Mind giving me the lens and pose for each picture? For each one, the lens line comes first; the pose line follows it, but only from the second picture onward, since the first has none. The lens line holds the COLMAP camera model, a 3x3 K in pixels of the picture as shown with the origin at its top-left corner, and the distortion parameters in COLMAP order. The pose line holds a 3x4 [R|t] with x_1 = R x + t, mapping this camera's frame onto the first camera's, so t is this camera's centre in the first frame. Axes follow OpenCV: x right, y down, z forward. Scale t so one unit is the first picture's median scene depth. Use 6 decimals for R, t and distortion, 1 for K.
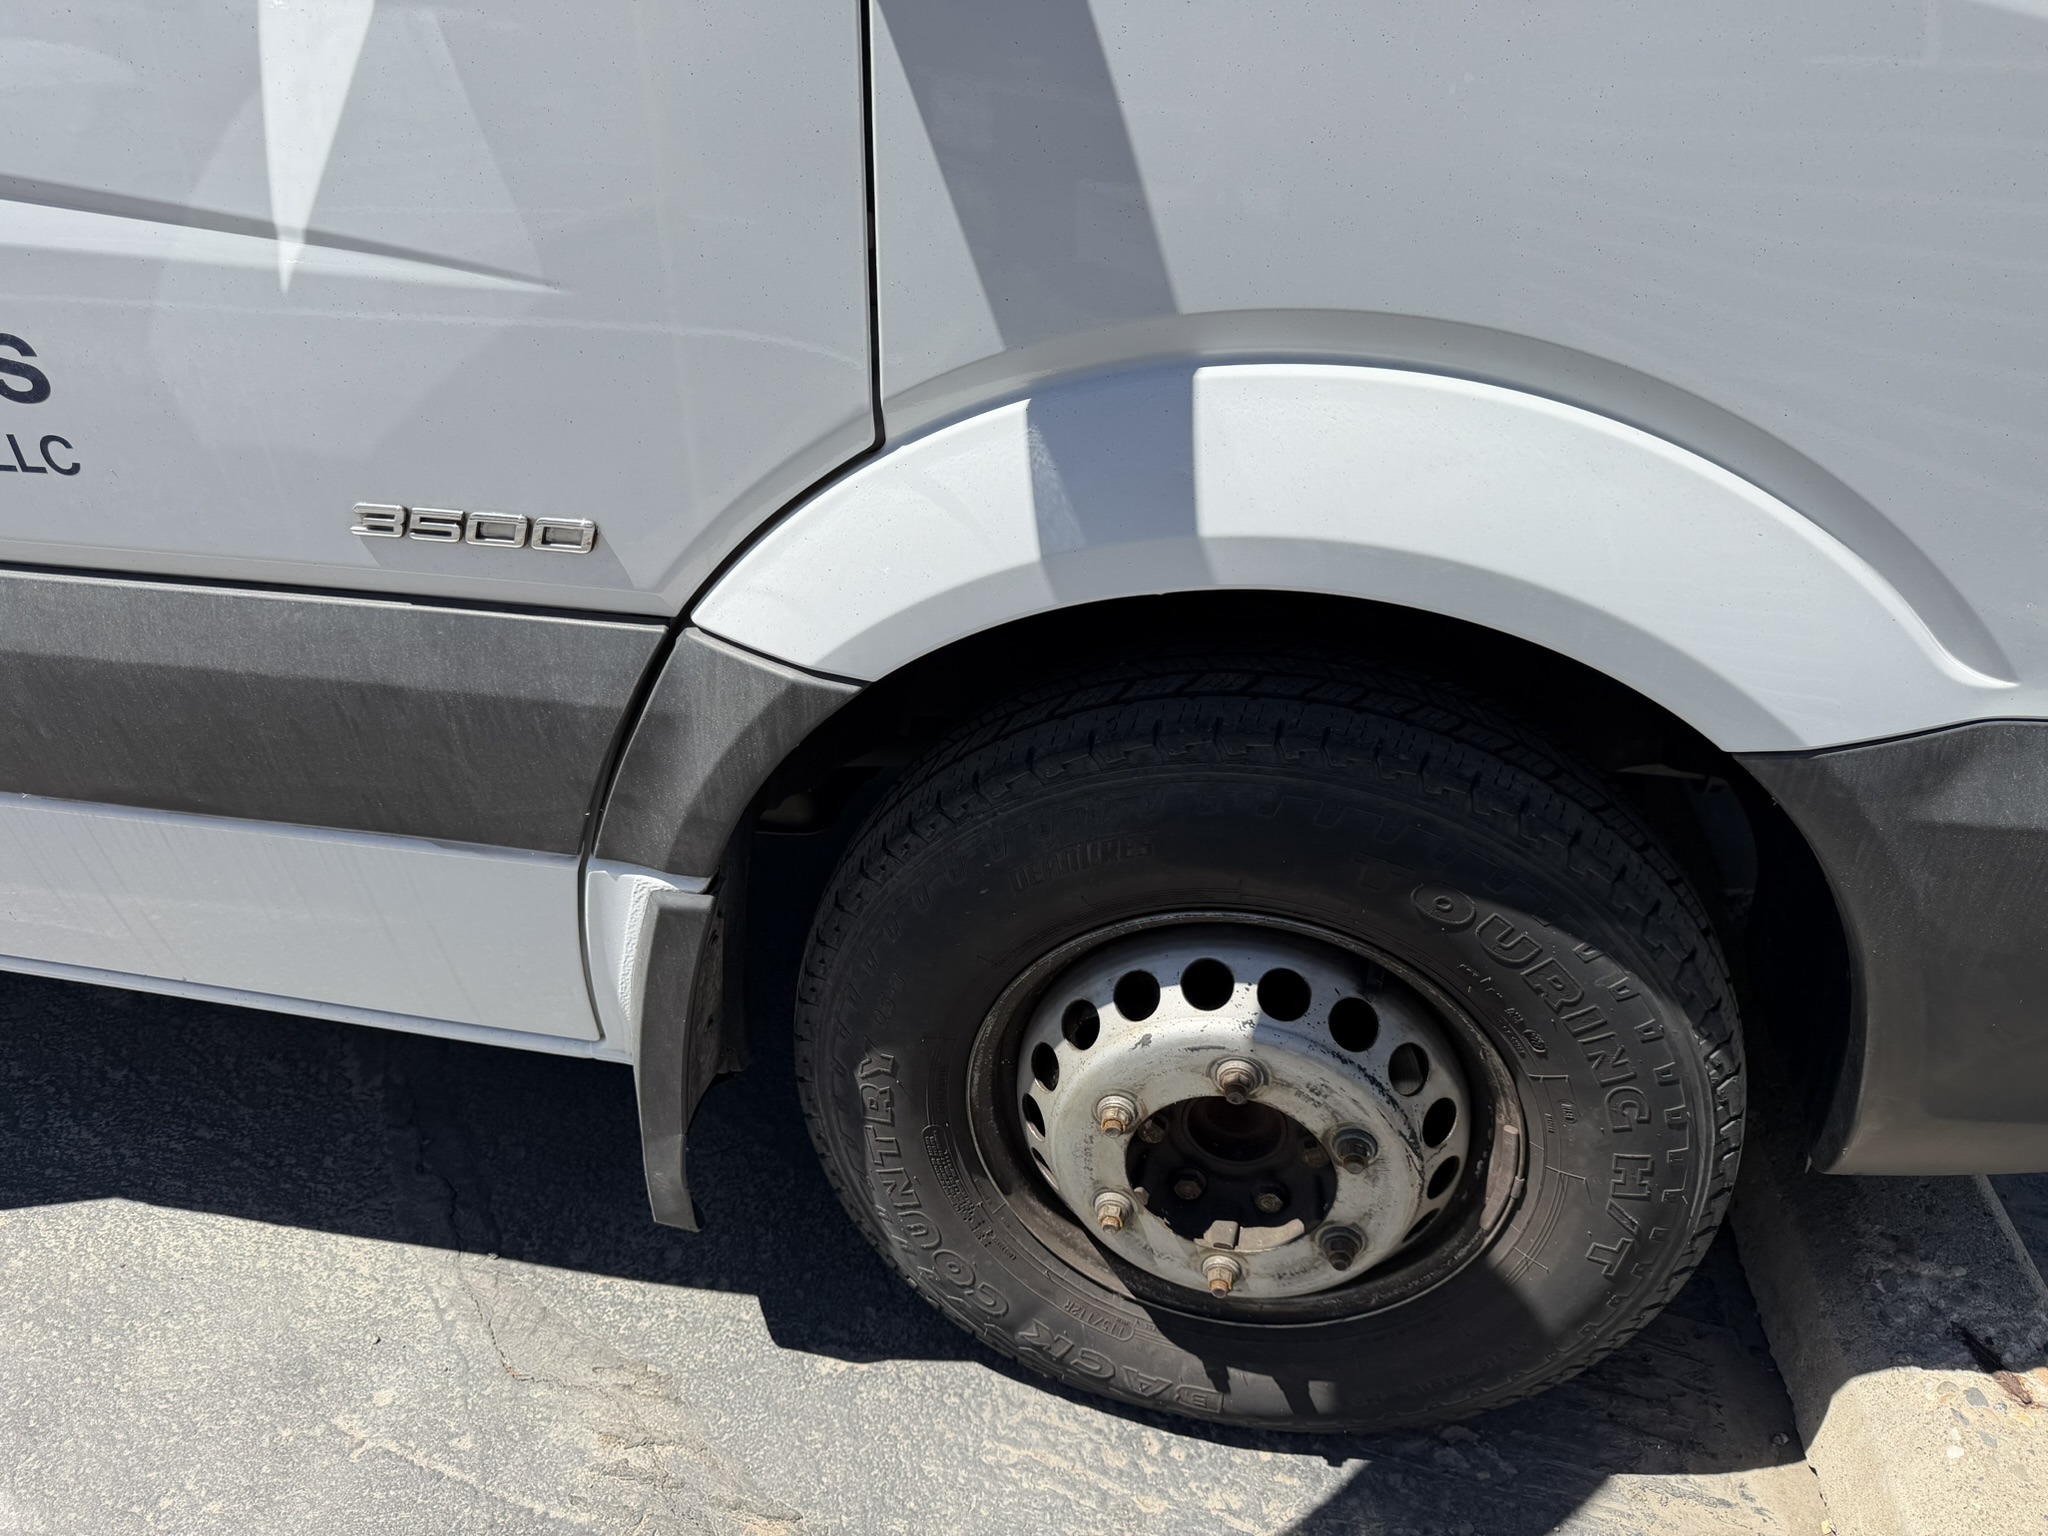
lens RADIAL K [[1469.6, 0, 1013.4], [0, 1469.6, 767.5], [0, 0, 1]] dist [0.010249, -0.016752]
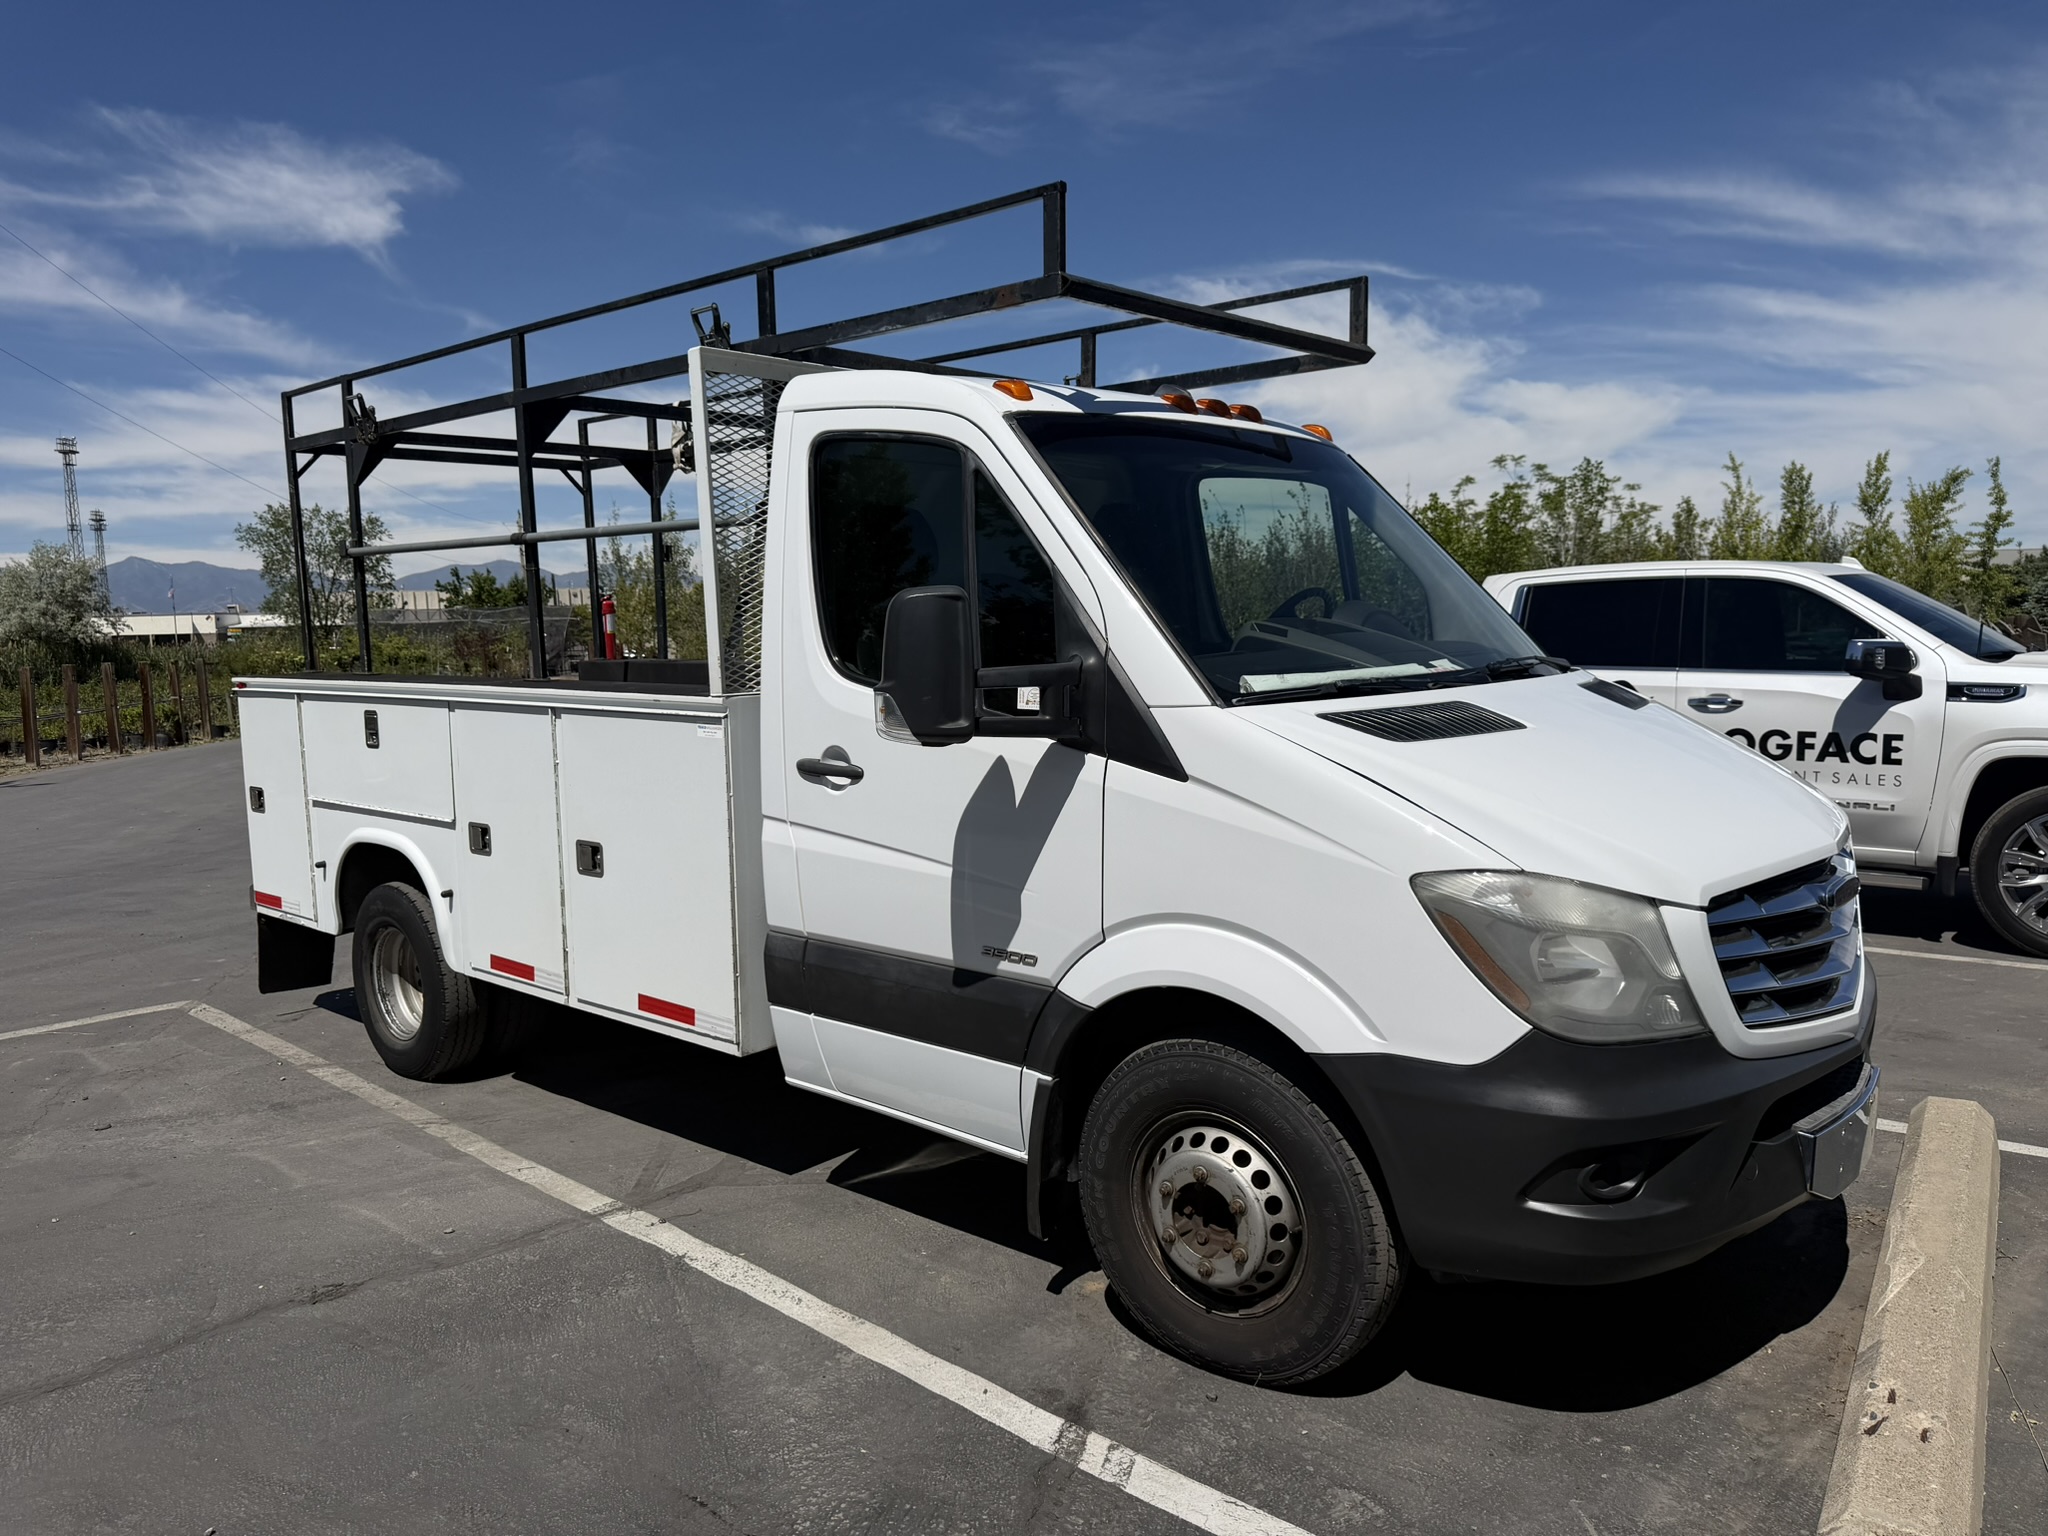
lens RADIAL K [[1469.6, 0, 1028.1], [0, 1469.6, 769.9], [0, 0, 1]] dist [0.010249, -0.016752]
pose [[0.863225, 0.041853, -0.503082, 1.274028], [-0.246845, 0.904289, -0.348323, 0.588186], [0.440353, 0.424864, 0.790936, -1.760560]]
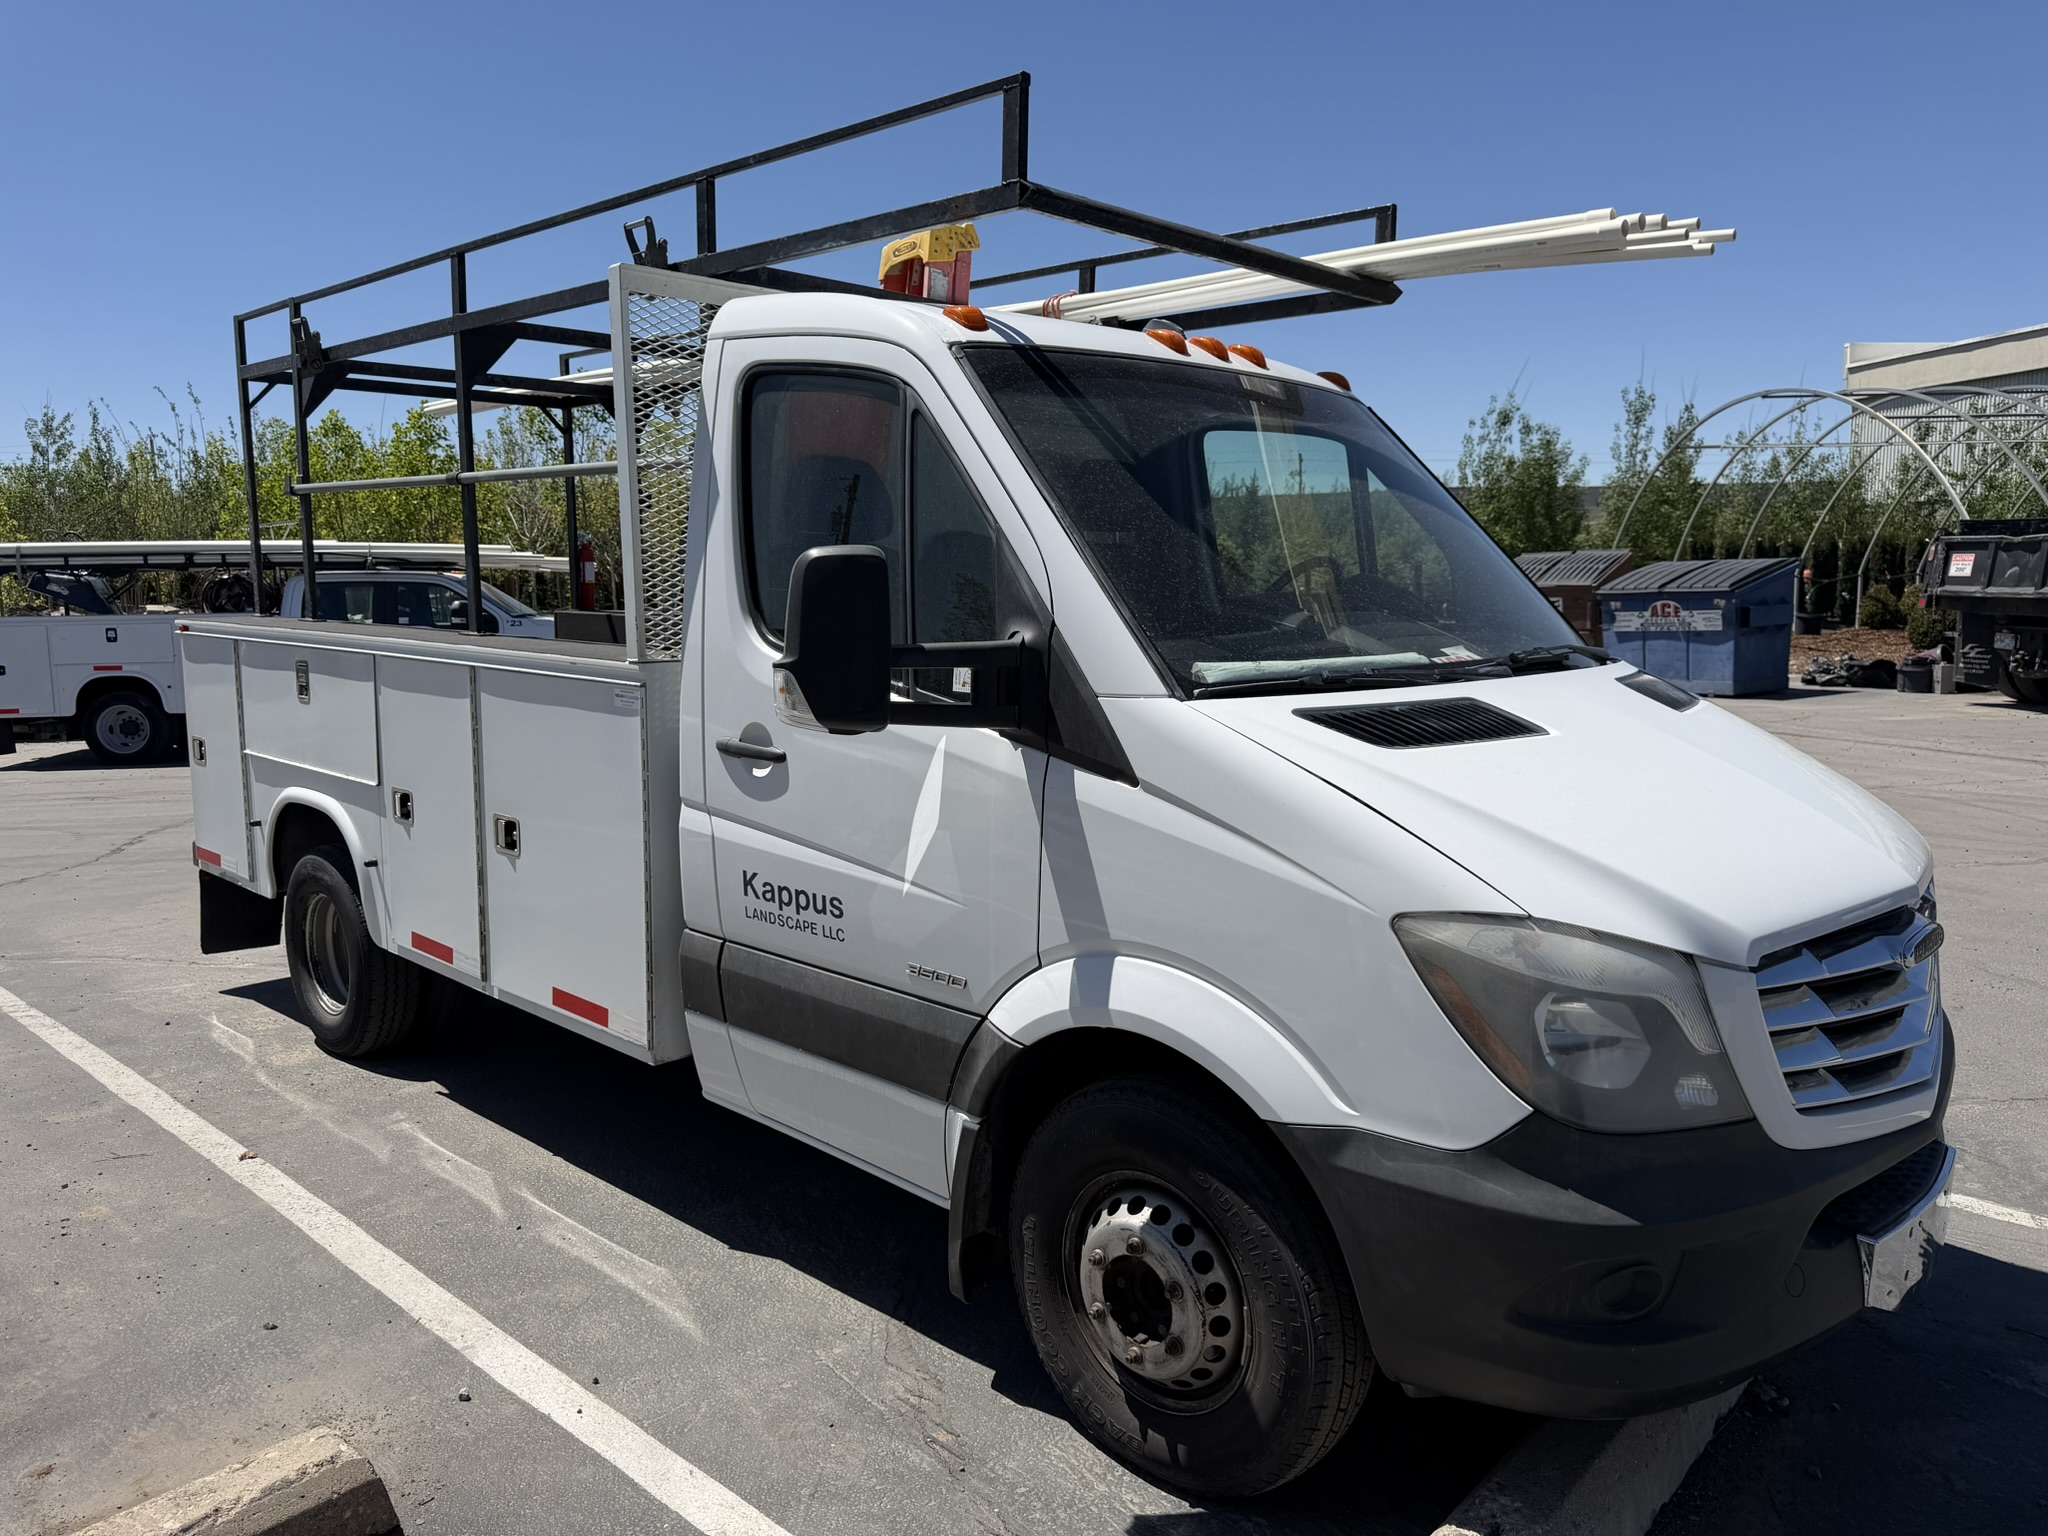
lens RADIAL K [[1469.6, 0, 1021.1], [0, 1469.6, 766.1], [0, 0, 1]] dist [0.010249, -0.016752]
pose [[0.841749, 0.083467, -0.533378, 1.226801], [-0.289073, 0.904095, -0.314721, 0.315147], [0.455955, 0.419101, 0.785149, -1.337963]]
